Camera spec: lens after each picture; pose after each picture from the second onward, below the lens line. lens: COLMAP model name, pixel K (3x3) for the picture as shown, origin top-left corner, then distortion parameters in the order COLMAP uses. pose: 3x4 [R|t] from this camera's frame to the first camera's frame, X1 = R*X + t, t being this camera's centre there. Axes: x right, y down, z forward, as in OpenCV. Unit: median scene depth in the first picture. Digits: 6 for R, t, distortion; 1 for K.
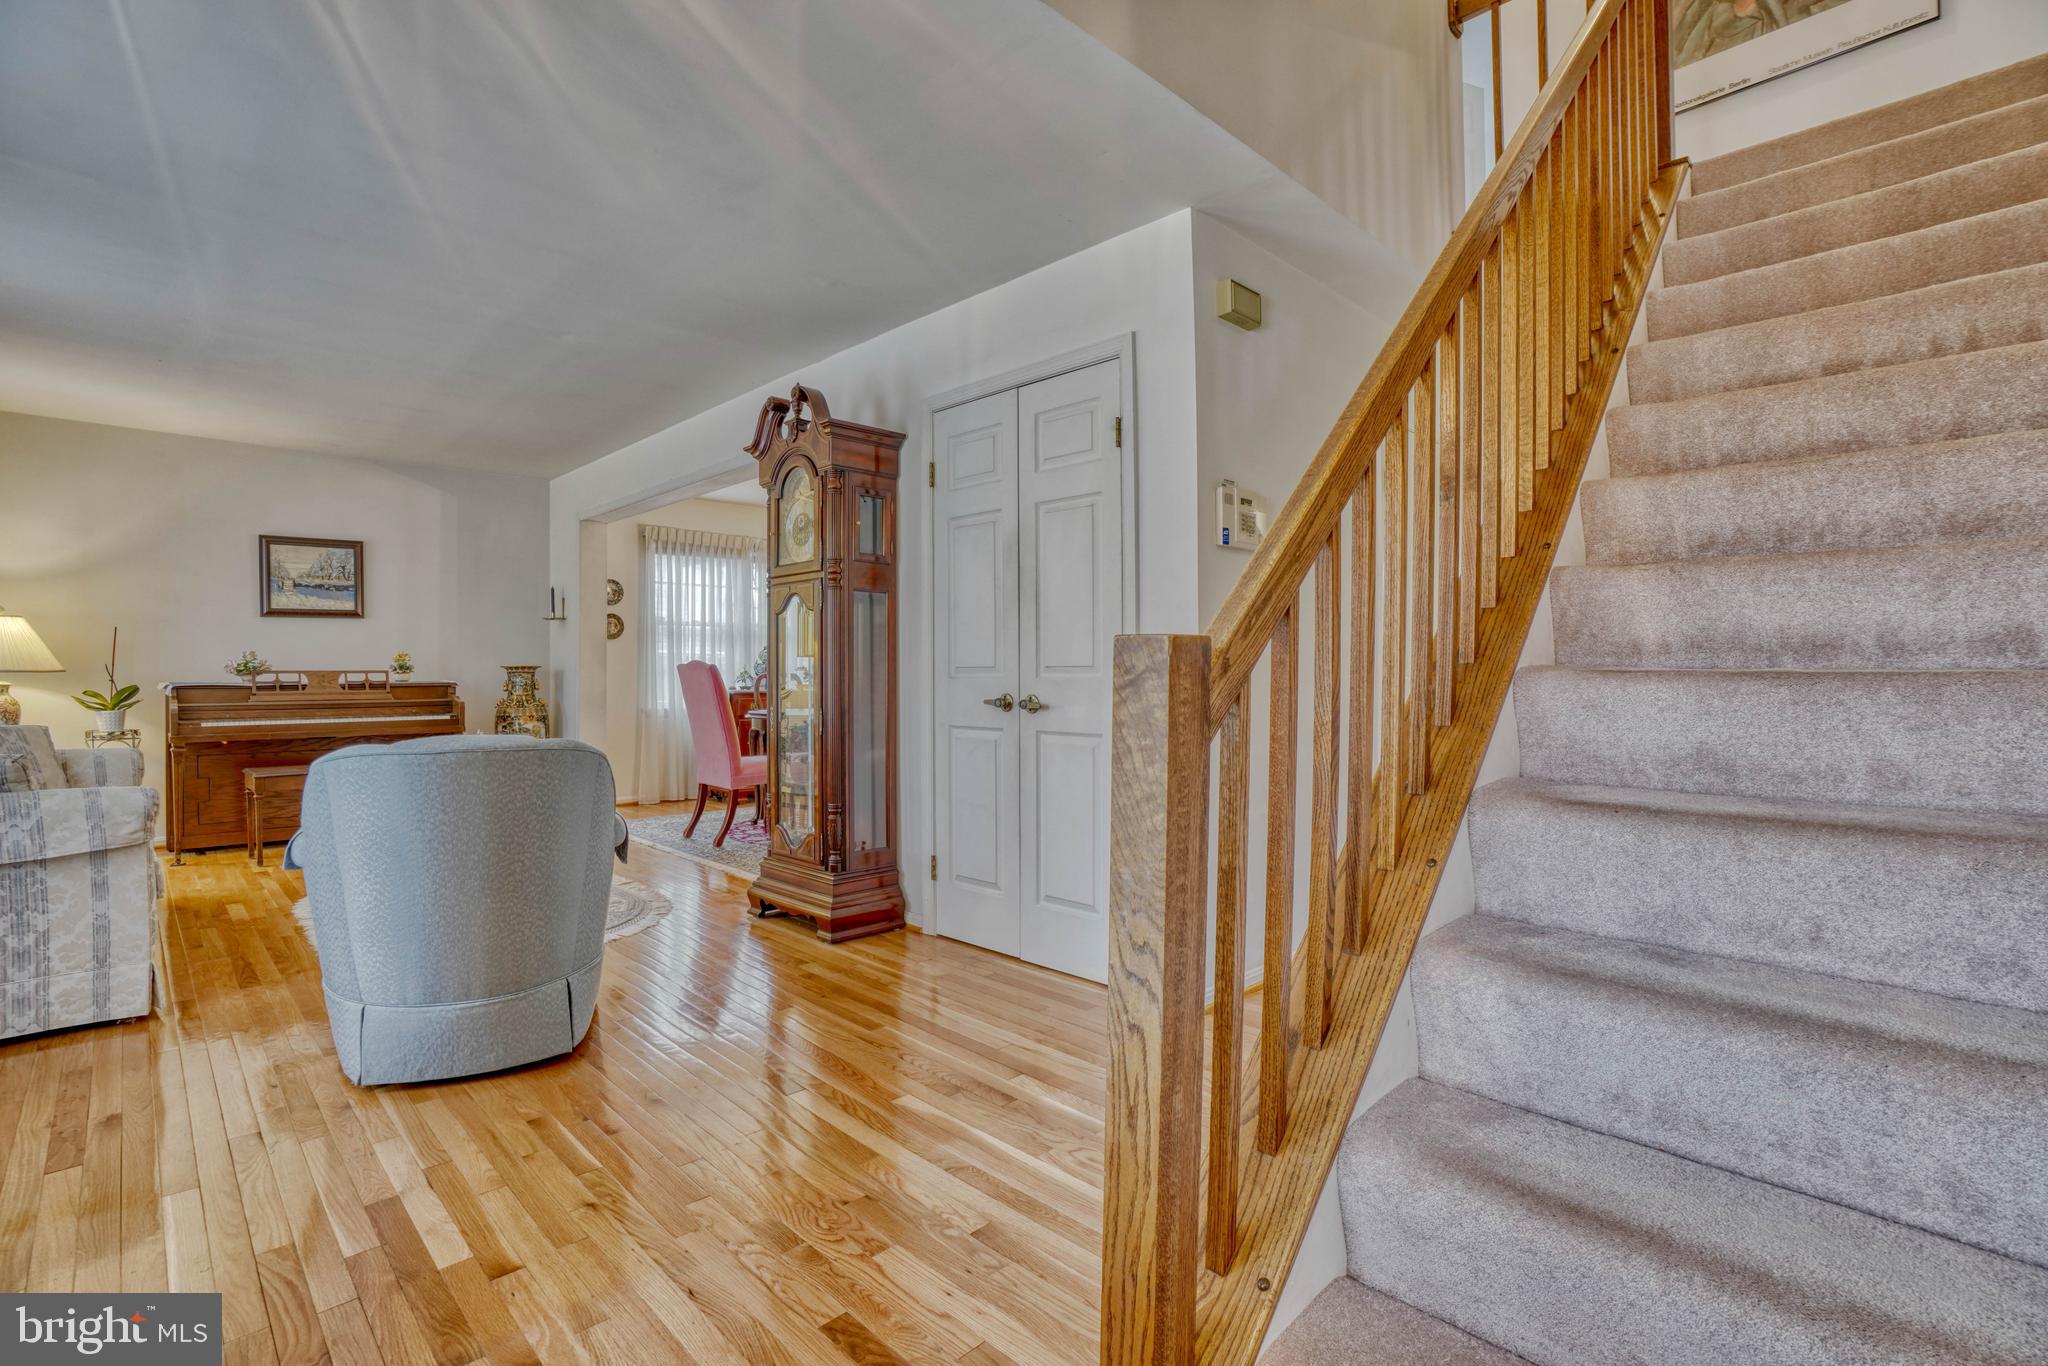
lens RADIAL K [[953.5, 0, 1024.0], [0, 953.5, 683.0], [0, 0, 1]] dist [-0.061646, 0.022963]
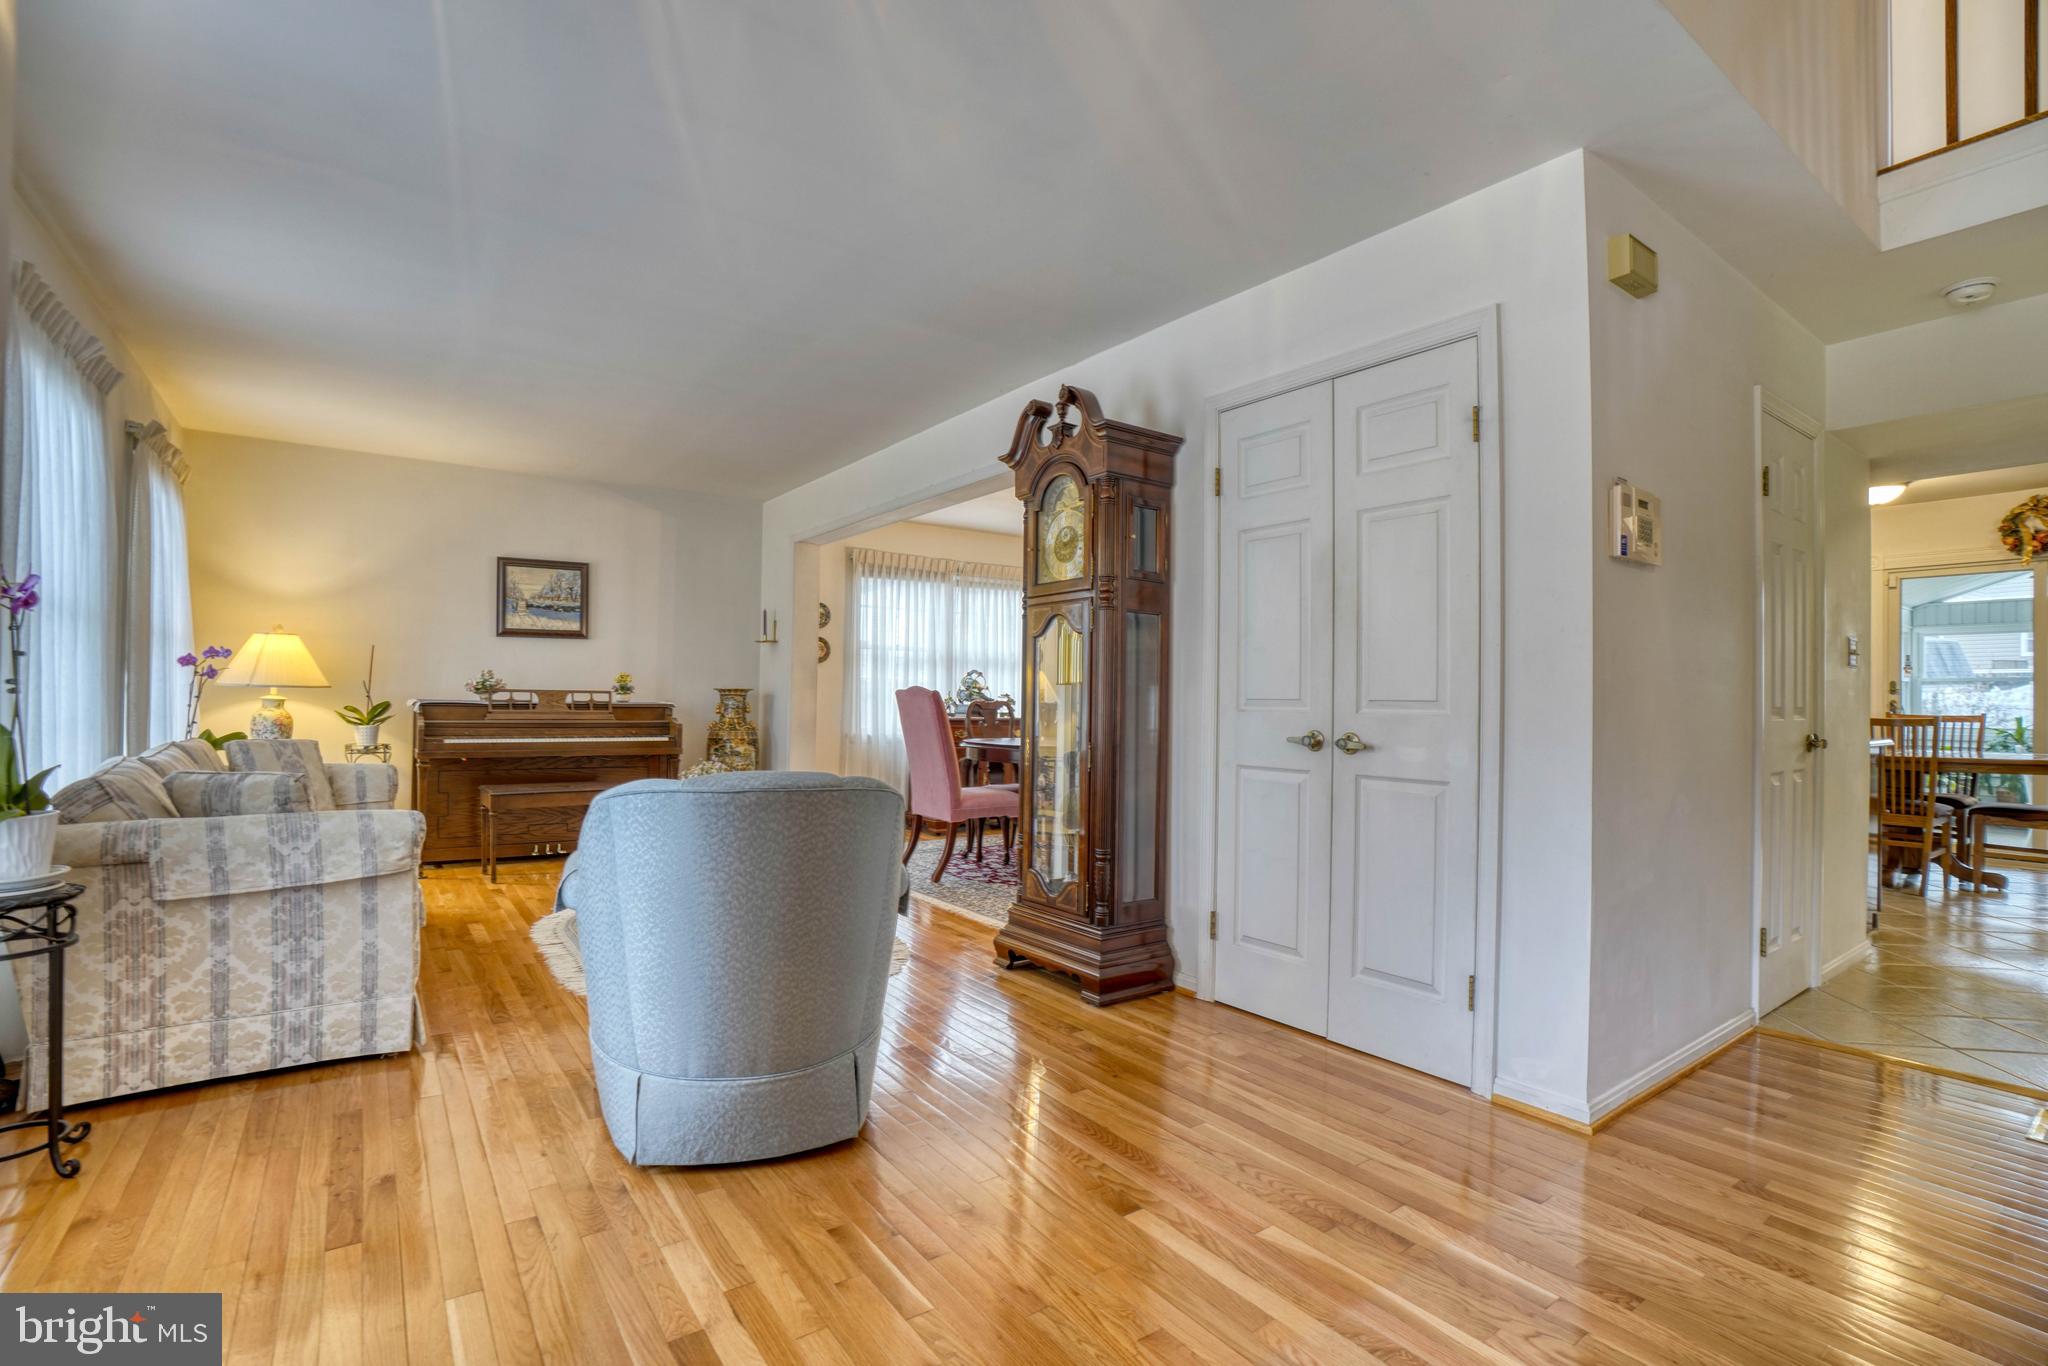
lens RADIAL K [[911.8, 0, 996.5], [0, 911.8, 692.0], [0, 0, 1]] dist [-0.071755, 0.031424]
pose [[0.988826, 0.015667, -0.148251, -0.174268], [-0.018545, 0.999665, -0.018049, -0.003457], [0.147919, 0.020596, 0.988785, 0.137176]]
